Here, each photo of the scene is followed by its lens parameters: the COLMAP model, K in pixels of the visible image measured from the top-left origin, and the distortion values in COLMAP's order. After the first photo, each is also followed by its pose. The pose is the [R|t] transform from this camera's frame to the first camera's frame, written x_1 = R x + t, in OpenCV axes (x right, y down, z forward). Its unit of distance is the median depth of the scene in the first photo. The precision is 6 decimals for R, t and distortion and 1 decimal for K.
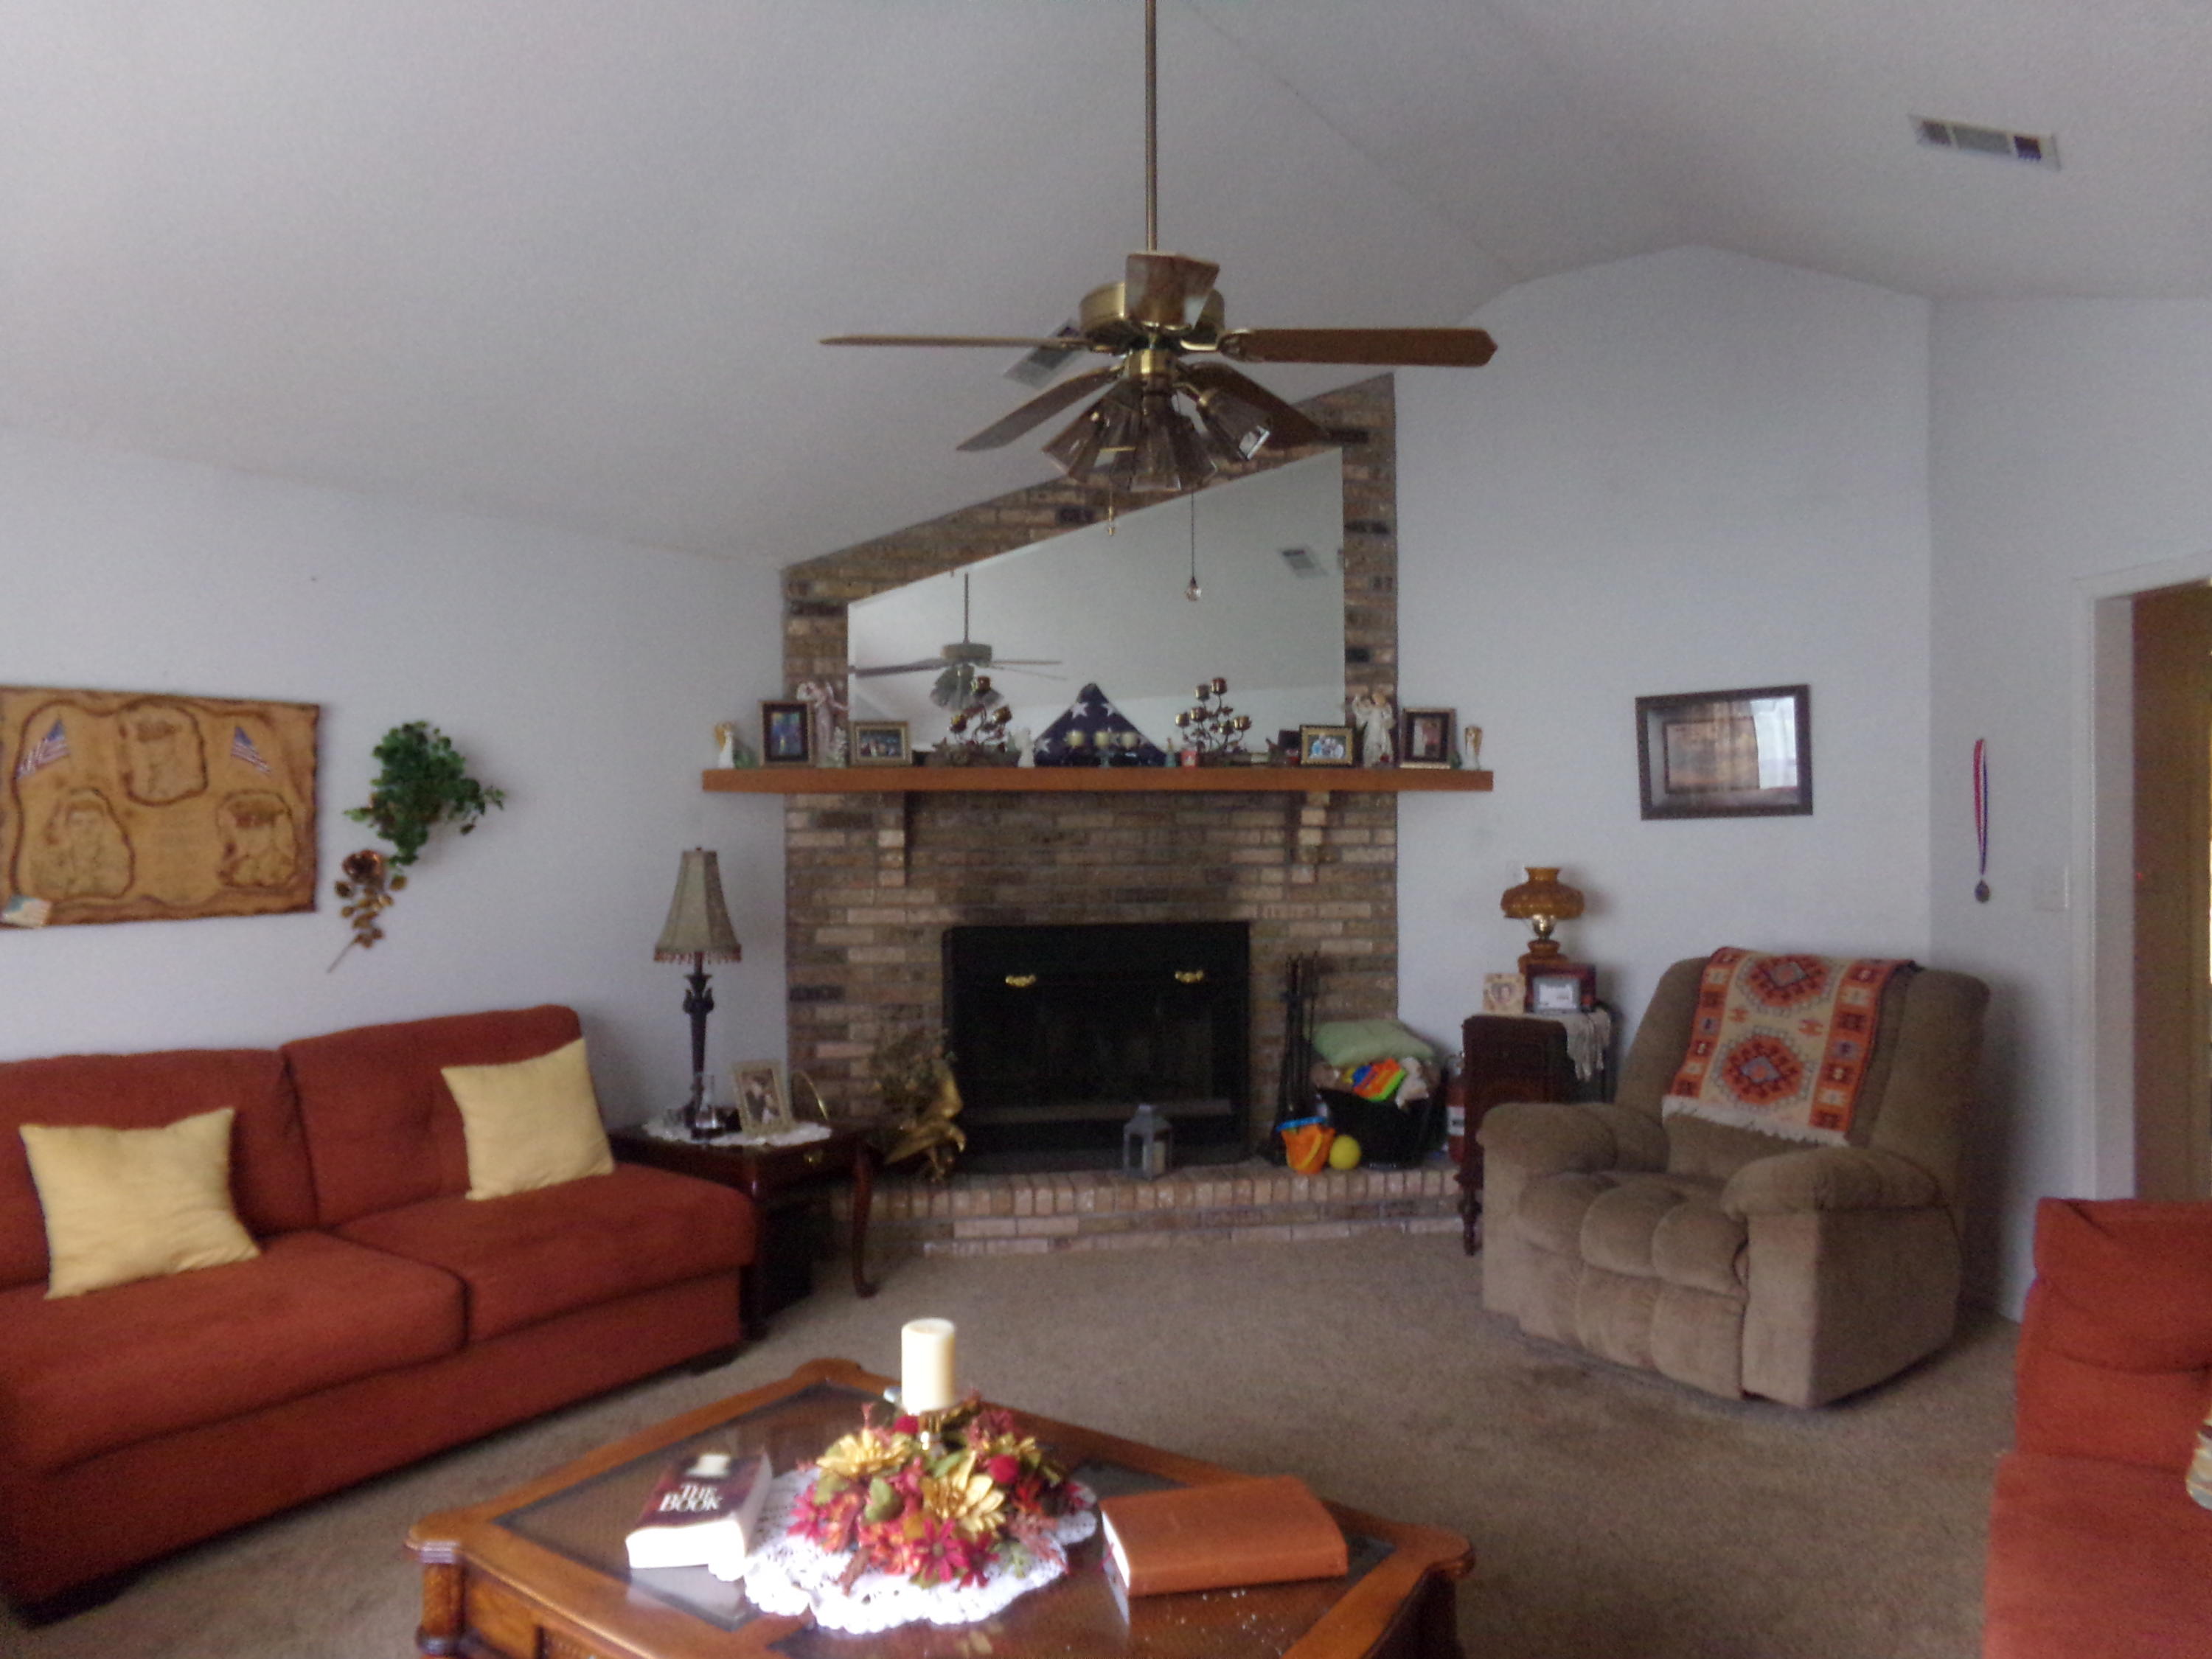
lens RADIAL K [[1485.4, 0, 1085.2], [0, 1485.4, 834.3], [0, 0, 1]] dist [-0.156574, 0.249873]
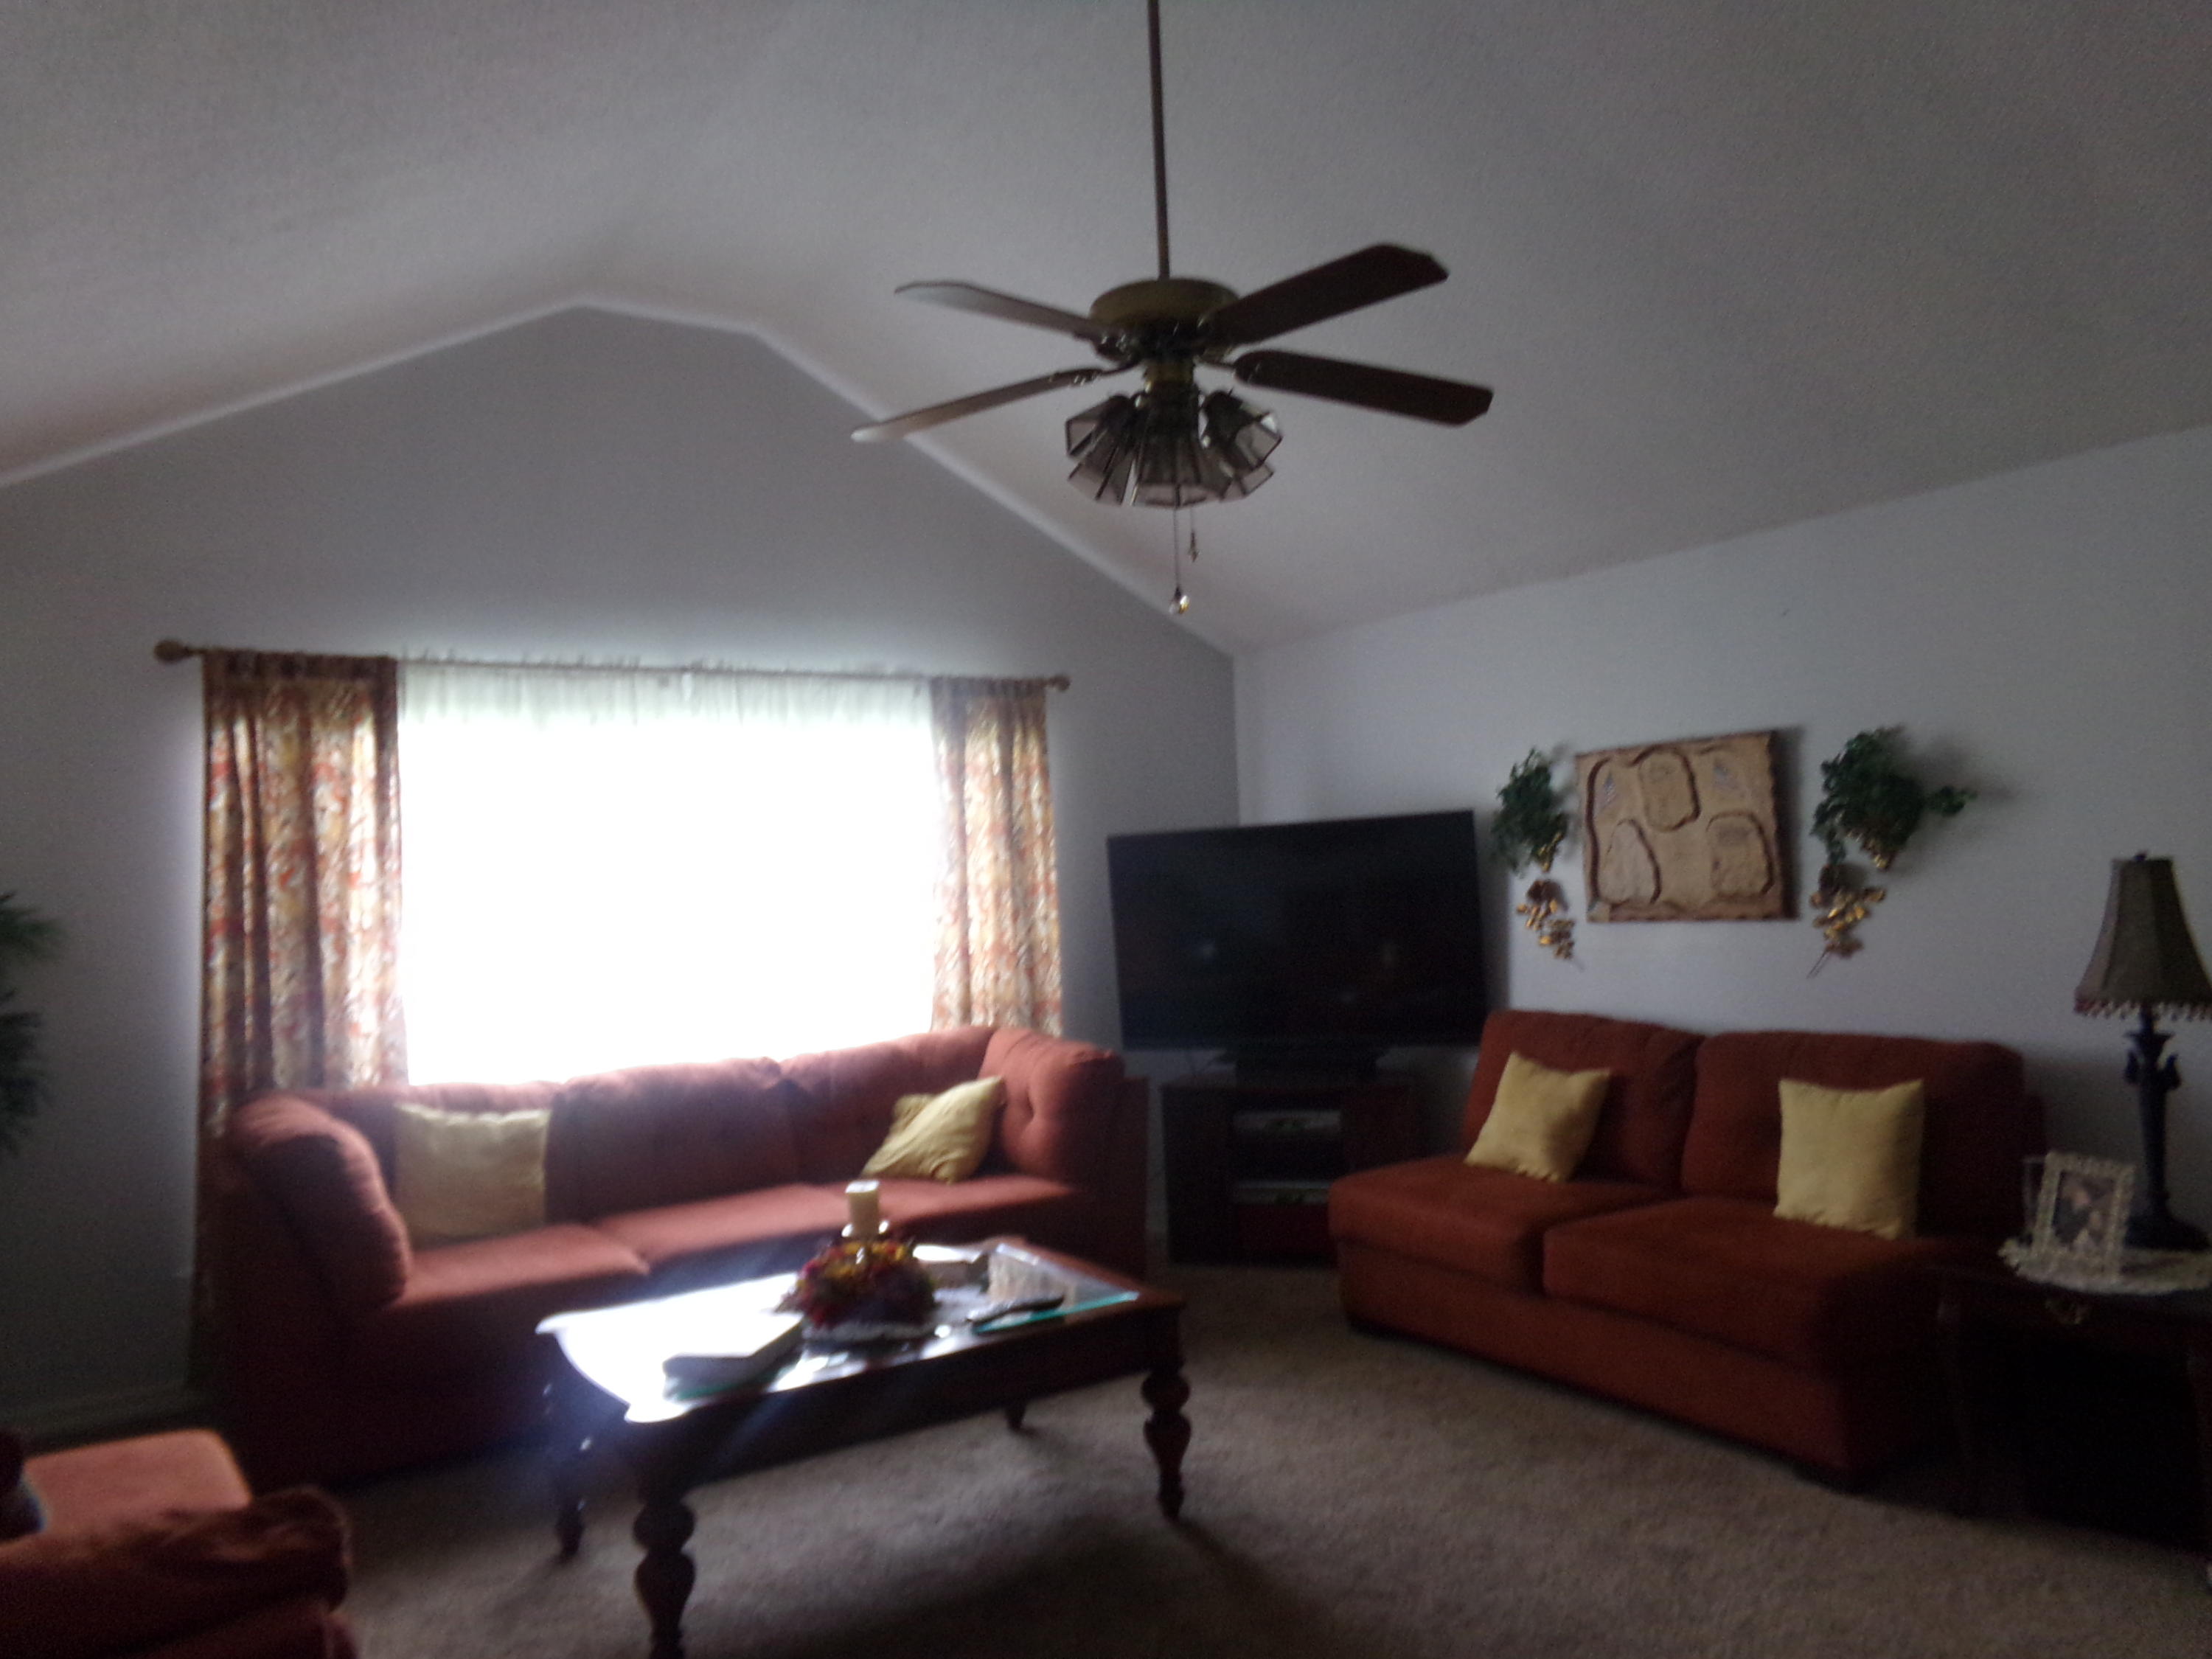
lens RADIAL K [[1483.9, 0, 1104.9], [0, 1483.9, 876.4], [0, 0, 1]] dist [-0.021570, 0.020620]
pose [[-0.371706, 0.014020, -0.928245, 0.677384], [0.036300, 0.999341, 0.000558, 0.001669], [0.927641, -0.033488, -0.371970, 0.930379]]
